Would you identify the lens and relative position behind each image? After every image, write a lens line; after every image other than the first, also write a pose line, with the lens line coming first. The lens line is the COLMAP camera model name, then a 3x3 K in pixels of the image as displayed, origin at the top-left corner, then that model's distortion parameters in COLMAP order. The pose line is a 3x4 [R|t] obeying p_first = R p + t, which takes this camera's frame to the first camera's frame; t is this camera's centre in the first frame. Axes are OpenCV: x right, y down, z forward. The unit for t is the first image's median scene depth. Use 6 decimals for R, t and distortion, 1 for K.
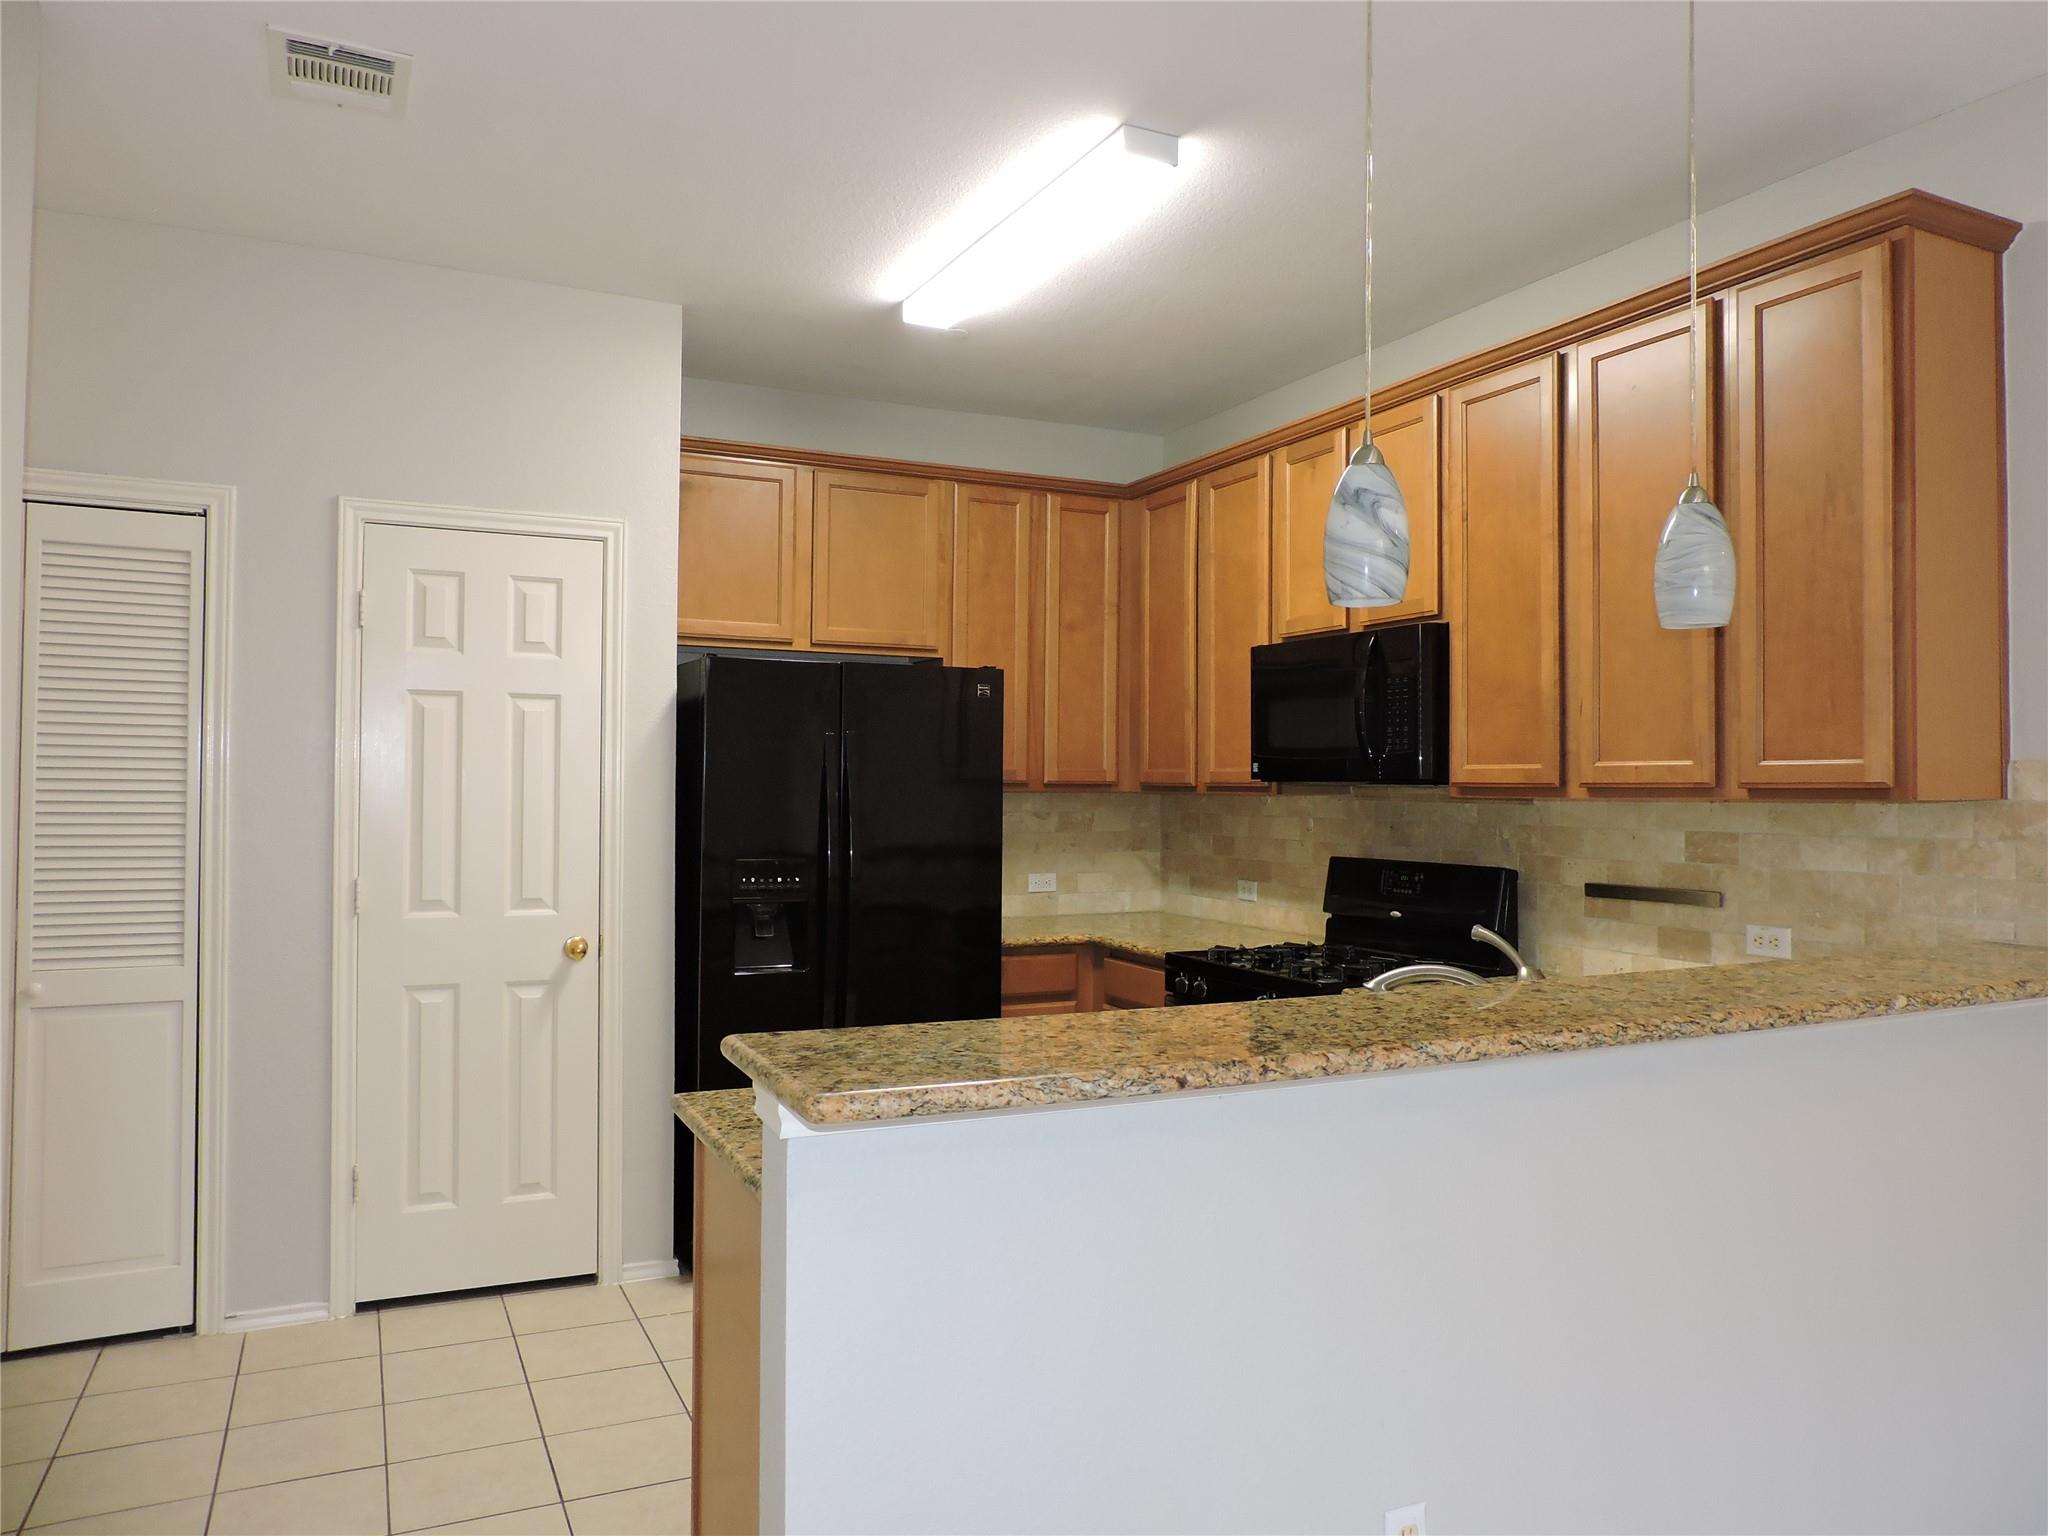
lens RADIAL K [[1443.5, 0, 1047.6], [0, 1443.5, 759.2], [0, 0, 1]] dist [-0.030958, 0.018311]
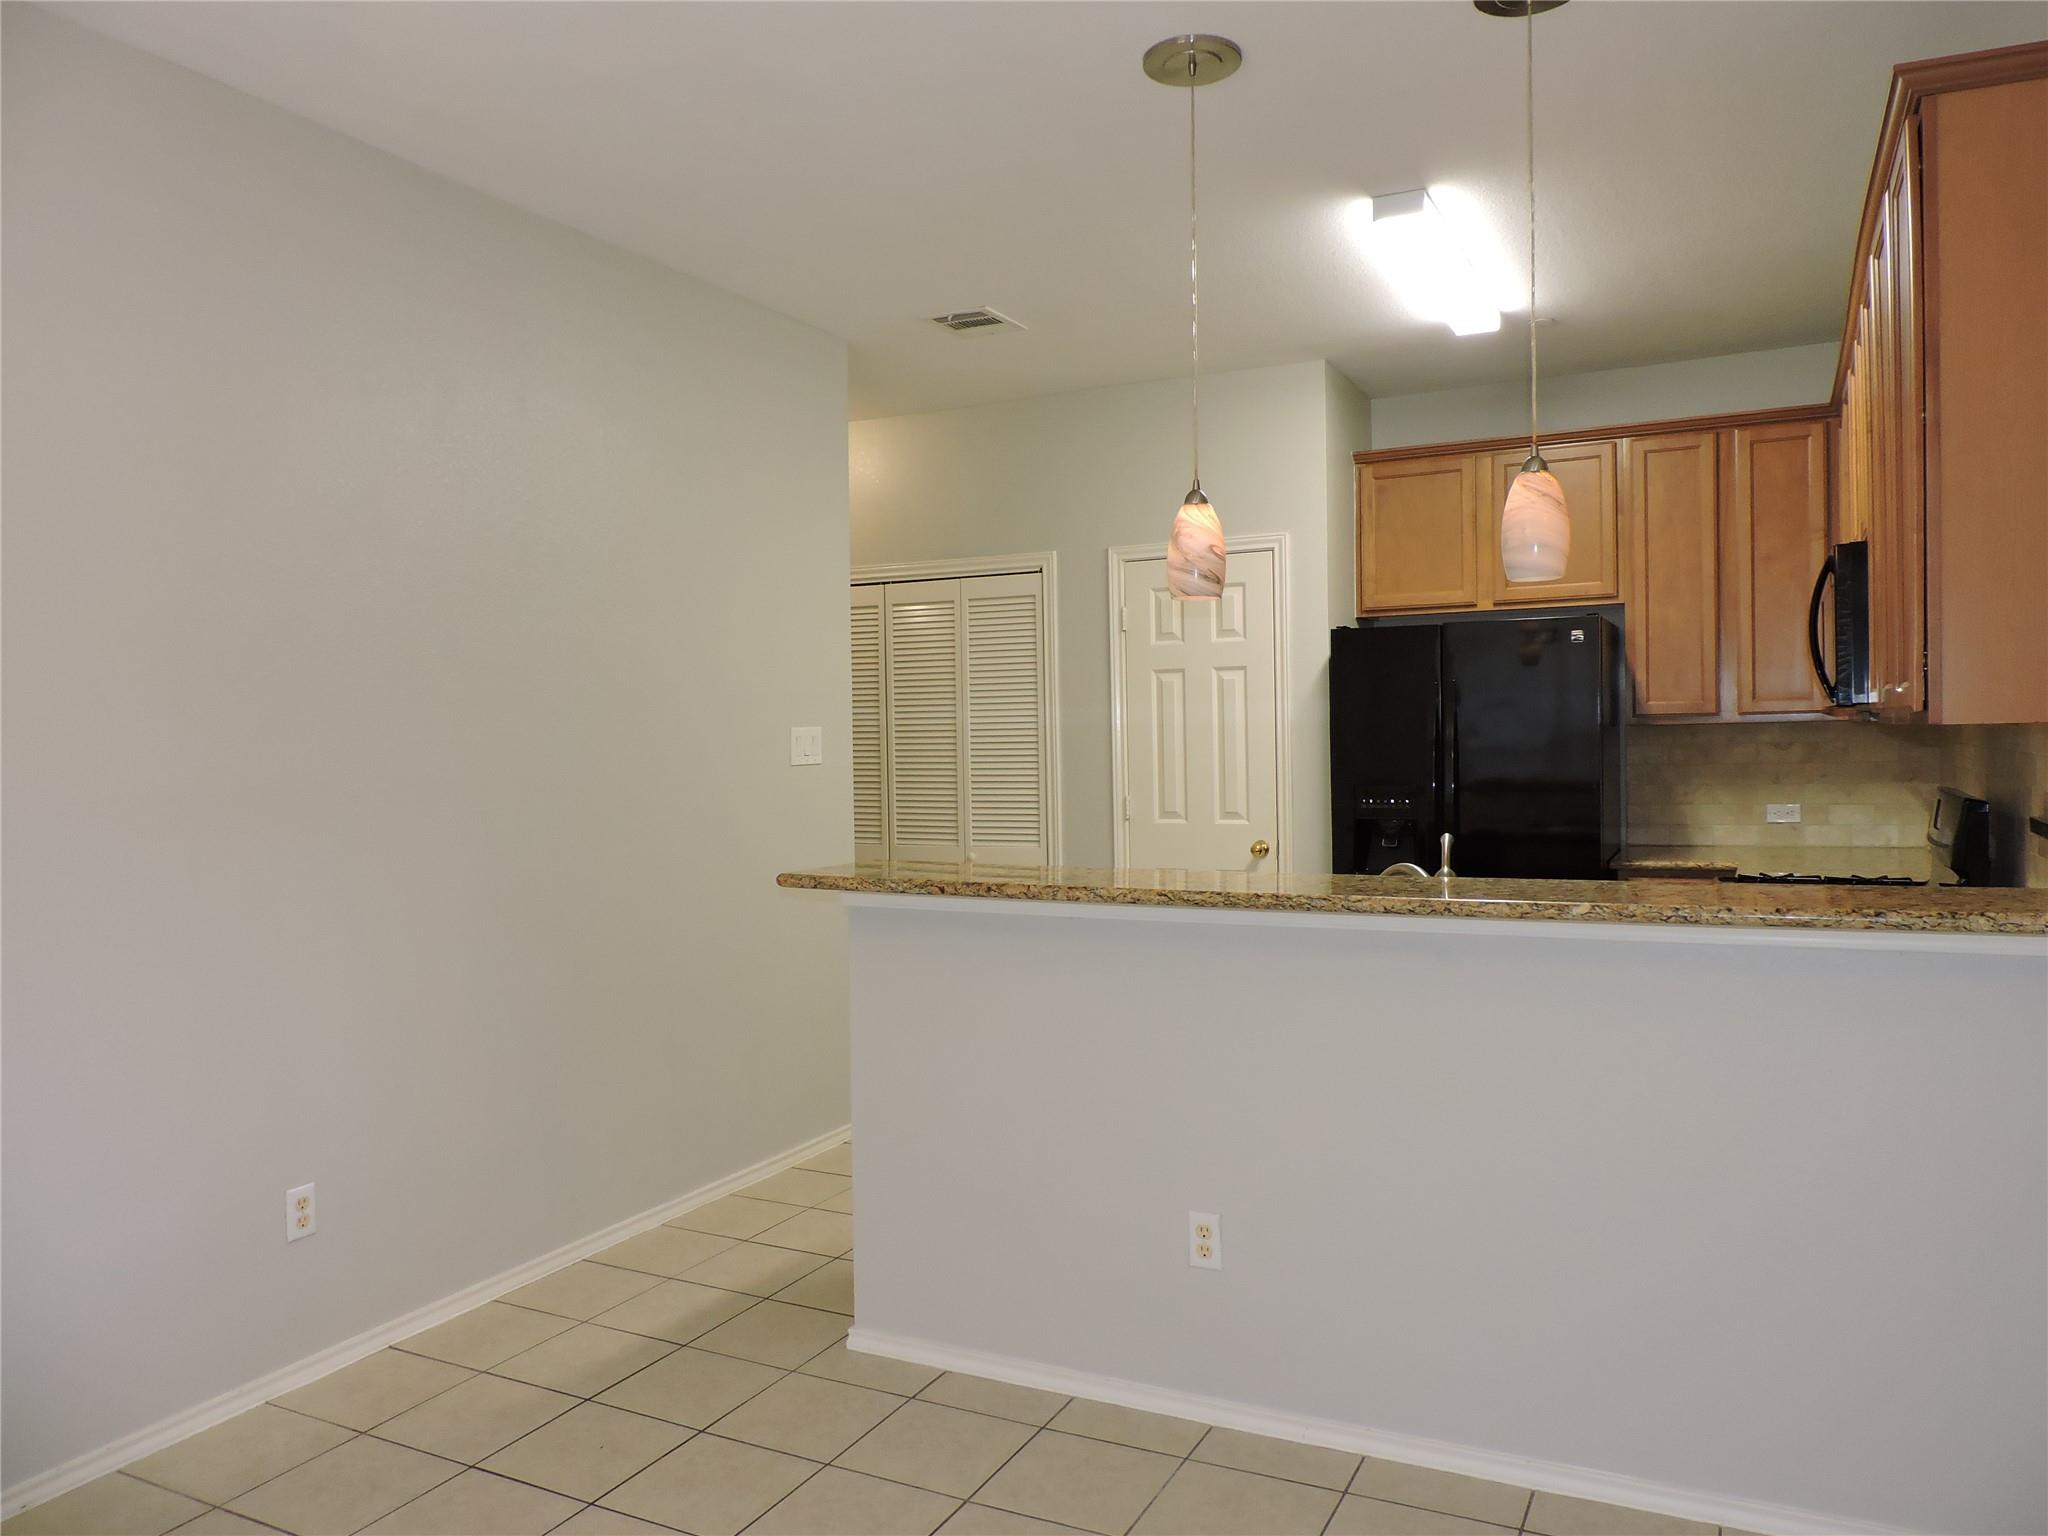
lens RADIAL K [[1443.5, 0, 1047.6], [0, 1443.5, 759.2], [0, 0, 1]] dist [-0.030958, 0.018311]
pose [[0.624176, -0.009929, -0.781221, 0.618881], [0.042247, 0.998885, 0.021059, 0.007406], [0.780141, -0.046149, 0.623899, -0.022103]]
